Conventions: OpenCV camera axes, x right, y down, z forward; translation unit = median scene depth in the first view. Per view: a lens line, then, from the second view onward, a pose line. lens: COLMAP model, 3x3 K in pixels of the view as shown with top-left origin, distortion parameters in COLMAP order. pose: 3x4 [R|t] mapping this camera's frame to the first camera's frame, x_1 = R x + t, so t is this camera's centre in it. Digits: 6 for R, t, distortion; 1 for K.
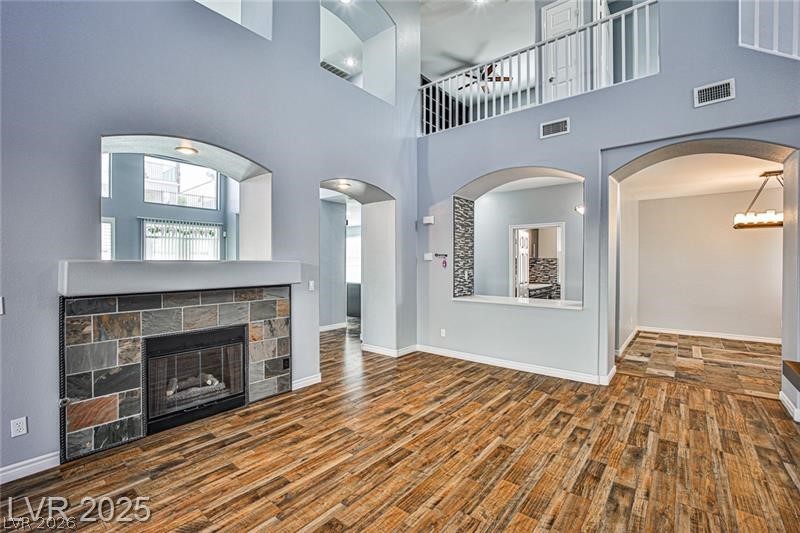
lens RADIAL K [[357.4, 0, 395.3], [0, 357.4, 262.9], [0, 0, 1]] dist [-0.034622, 0.011921]
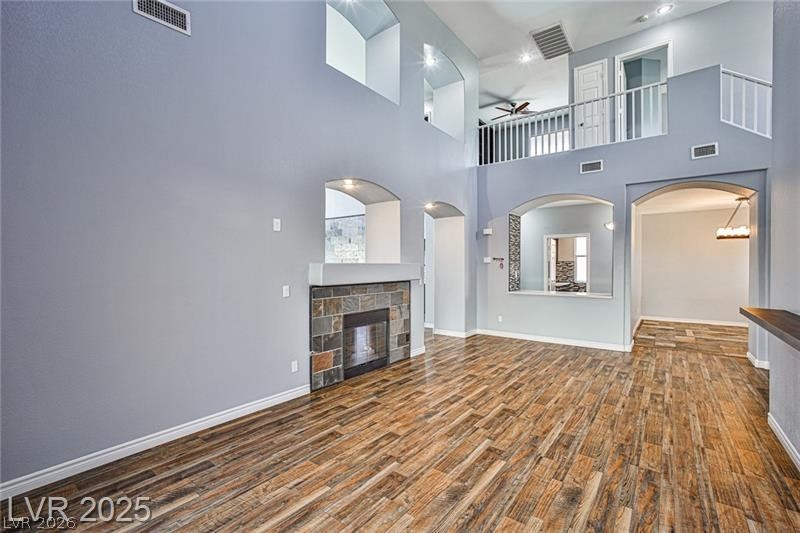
lens RADIAL K [[356.6, 0, 400.2], [0, 356.6, 265.2], [0, 0, 1]] dist [-0.041334, 0.015423]
pose [[0.999404, -0.000106, 0.034515, -0.406412], [0.000083, 1.000000, 0.000692, 0.000136], [-0.034515, -0.000688, 0.999404, -0.409145]]
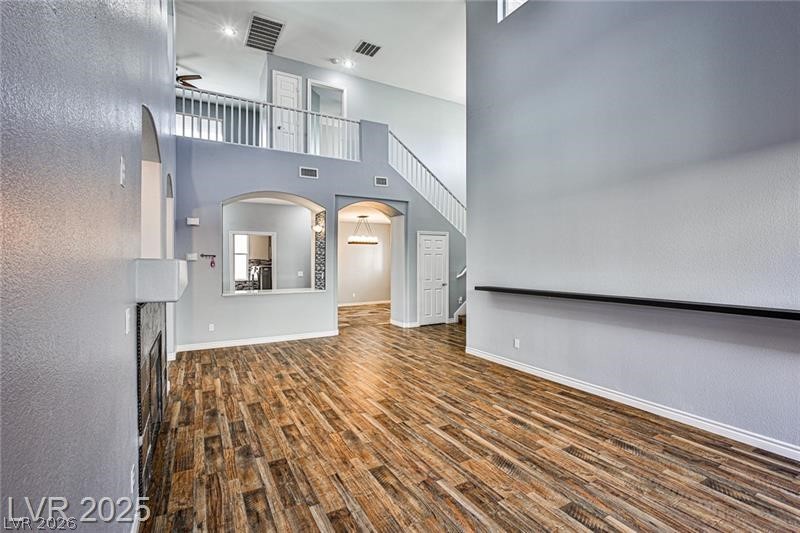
lens RADIAL K [[356.6, 0, 400.2], [0, 356.6, 265.2], [0, 0, 1]] dist [-0.041334, 0.015423]
pose [[0.360504, -0.009664, 0.932708, -0.985733], [0.003111, 0.999953, 0.009158, -0.001984], [-0.932753, -0.000400, 0.360517, 0.113513]]
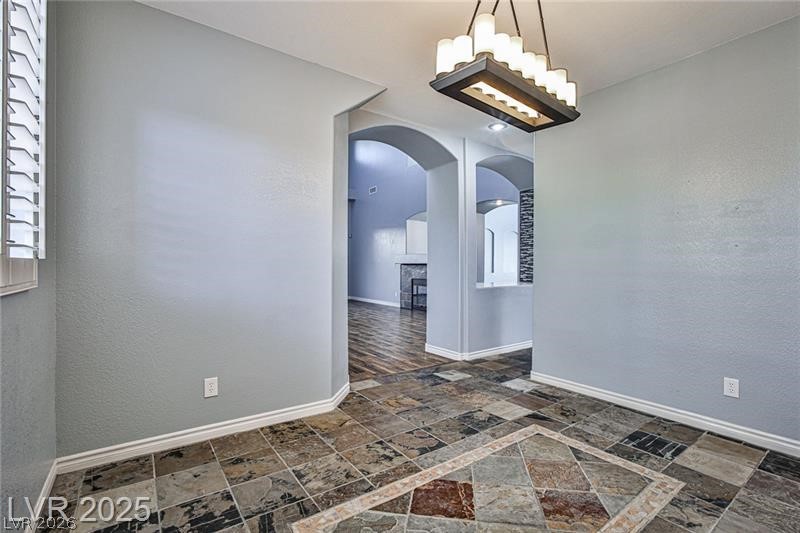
lens RADIAL K [[356.6, 0, 400.2], [0, 356.6, 265.2], [0, 0, 1]] dist [-0.041334, 0.015423]
pose [[-0.252263, 0.001356, -0.967658, 1.960338], [-0.003784, 0.999990, 0.002387, 0.064413], [0.967651, 0.004264, -0.252255, 1.345047]]
